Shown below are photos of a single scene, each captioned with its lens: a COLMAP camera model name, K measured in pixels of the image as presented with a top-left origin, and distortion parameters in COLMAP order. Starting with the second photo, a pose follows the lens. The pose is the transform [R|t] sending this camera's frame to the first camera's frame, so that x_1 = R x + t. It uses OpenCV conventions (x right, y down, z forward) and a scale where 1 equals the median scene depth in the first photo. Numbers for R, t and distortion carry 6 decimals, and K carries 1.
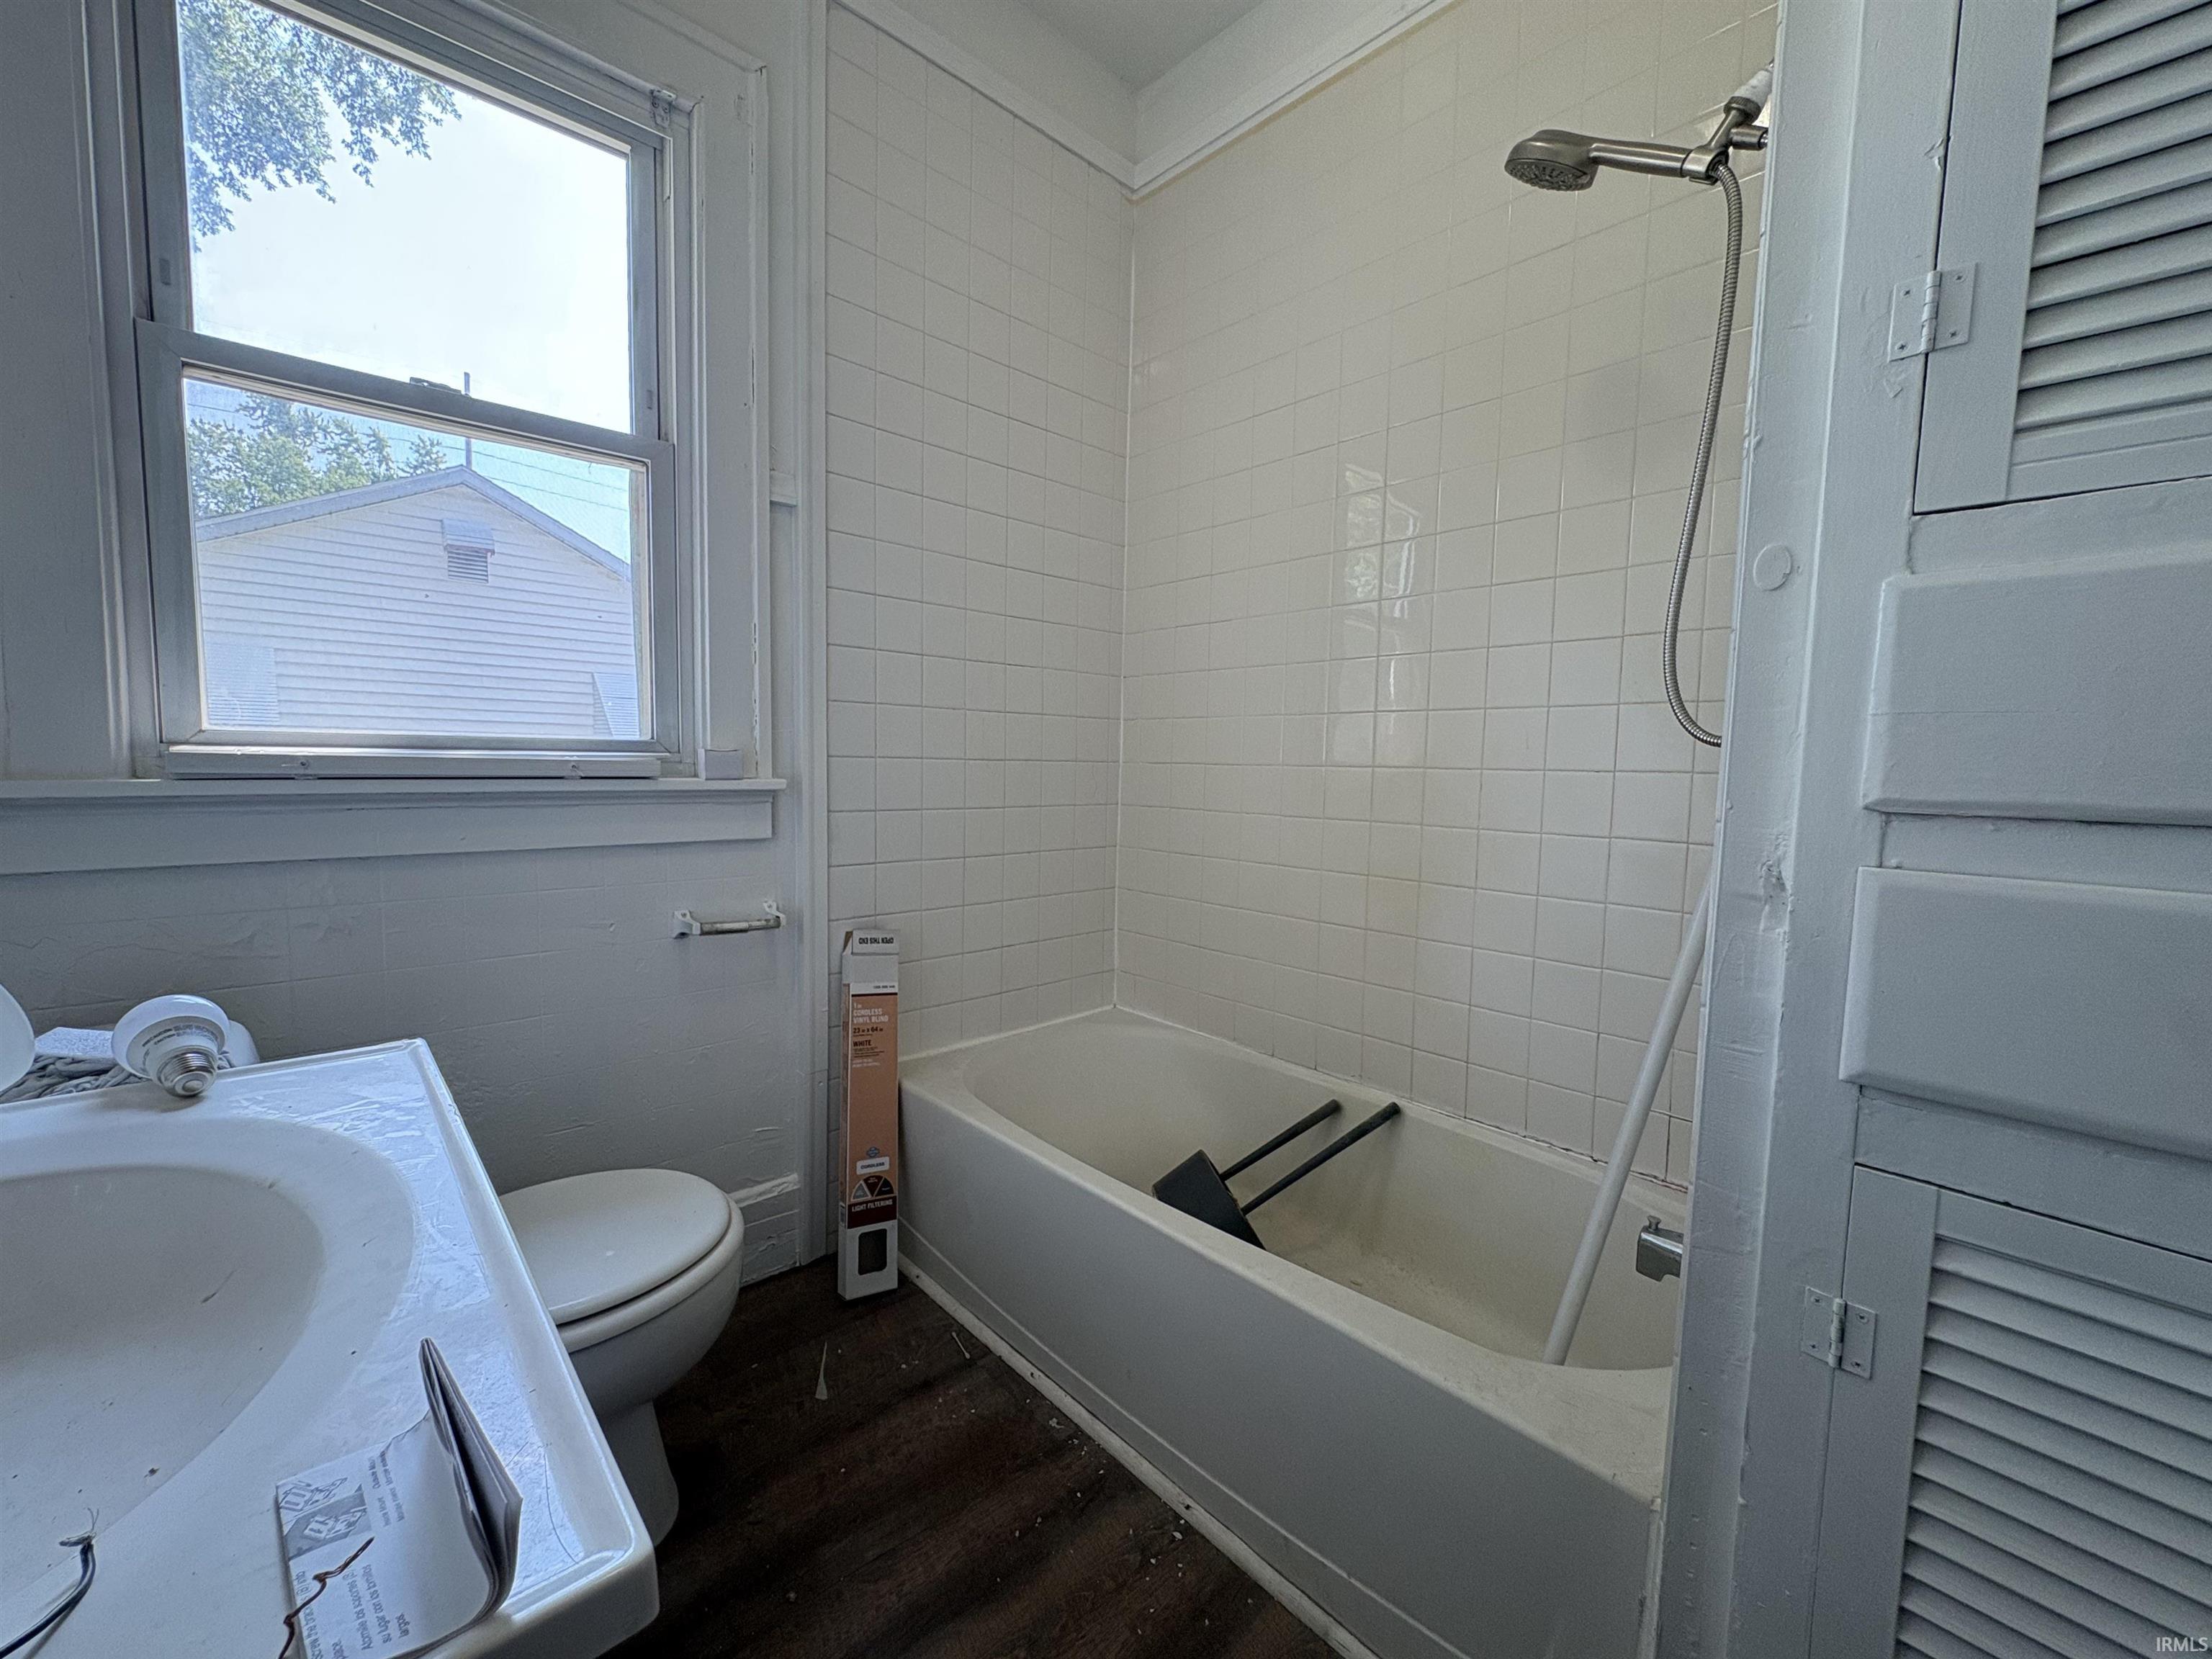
lens RADIAL K [[881.2, 0, 1098.7], [0, 881.2, 832.0], [0, 0, 1]] dist [-0.000002, 0.000411]
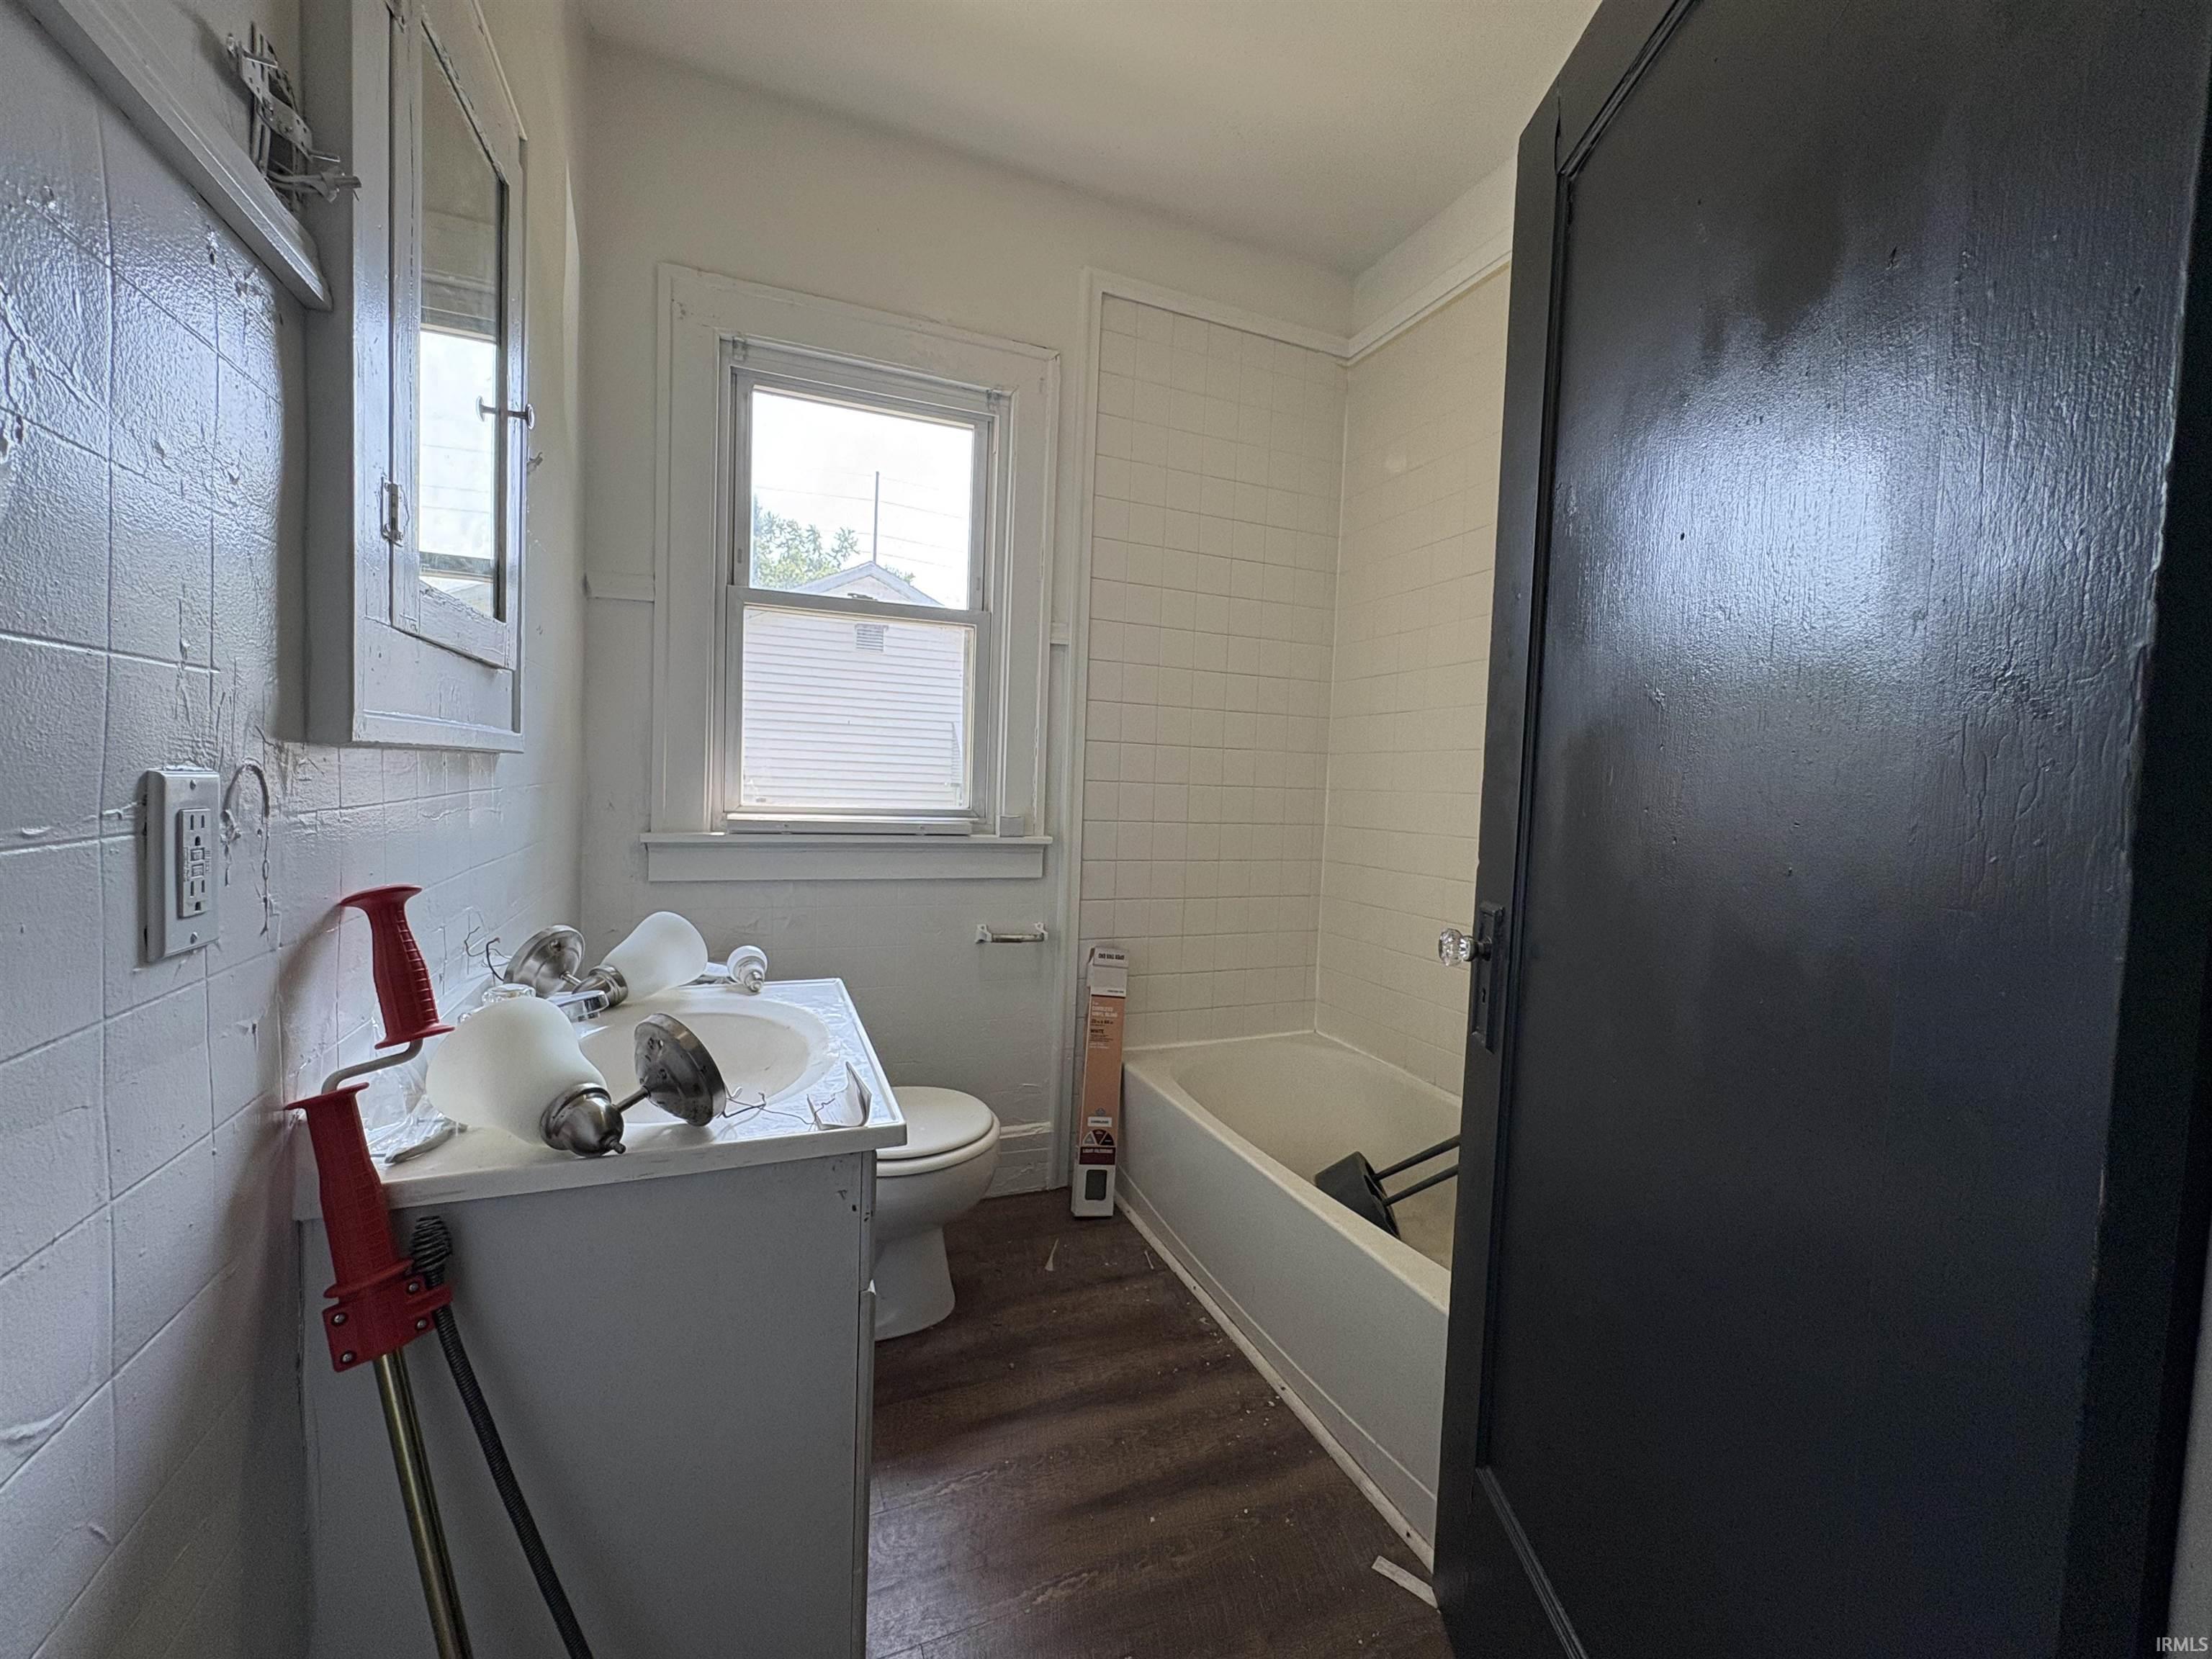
lens RADIAL K [[970.7, 0, 1119.0], [0, 970.7, 824.4], [0, 0, 1]] dist [-0.002248, 0.000164]
pose [[0.936008, 0.031011, -0.350611, 0.285703], [-0.043919, 0.998616, -0.028923, -0.038490], [0.349229, 0.042471, 0.936074, -0.416269]]
